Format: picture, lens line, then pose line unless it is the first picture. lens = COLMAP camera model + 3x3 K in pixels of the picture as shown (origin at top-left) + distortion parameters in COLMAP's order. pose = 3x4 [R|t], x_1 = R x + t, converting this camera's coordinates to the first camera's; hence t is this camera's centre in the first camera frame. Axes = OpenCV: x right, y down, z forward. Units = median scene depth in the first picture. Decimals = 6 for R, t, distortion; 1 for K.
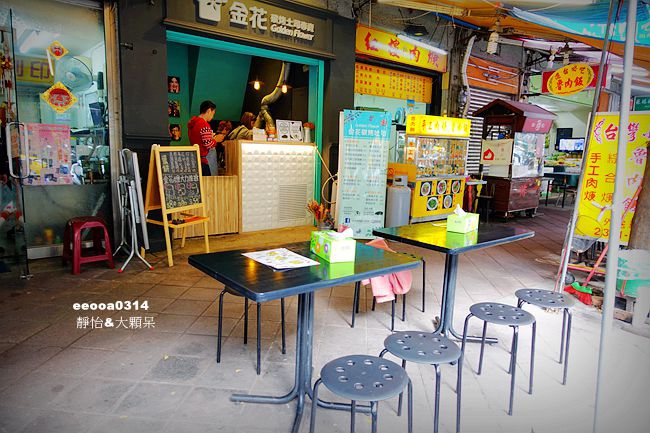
lens RADIAL K [[449.0, 0, 325.0], [0, 449.0, 216.5], [0, 0, 1]] dist [0.001578, -0.002241]
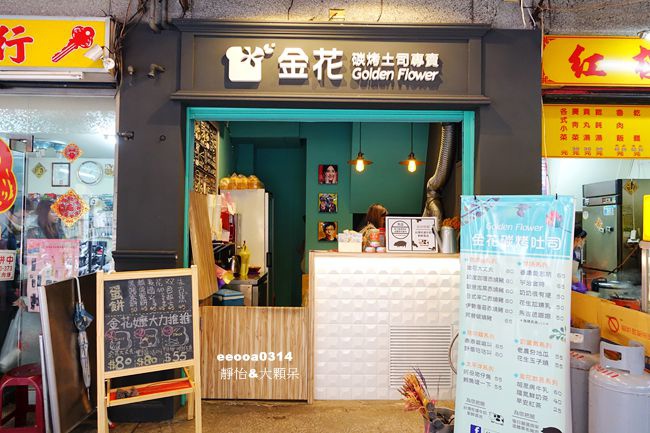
lens RADIAL K [[449.0, 0, 325.0], [0, 449.0, 216.5], [0, 0, 1]] dist [0.001578, -0.002241]
pose [[0.768320, -0.032956, -0.639217, 0.226707], [-0.083340, 0.985021, -0.150957, -0.121658], [0.634617, 0.169256, 0.754065, 0.507763]]
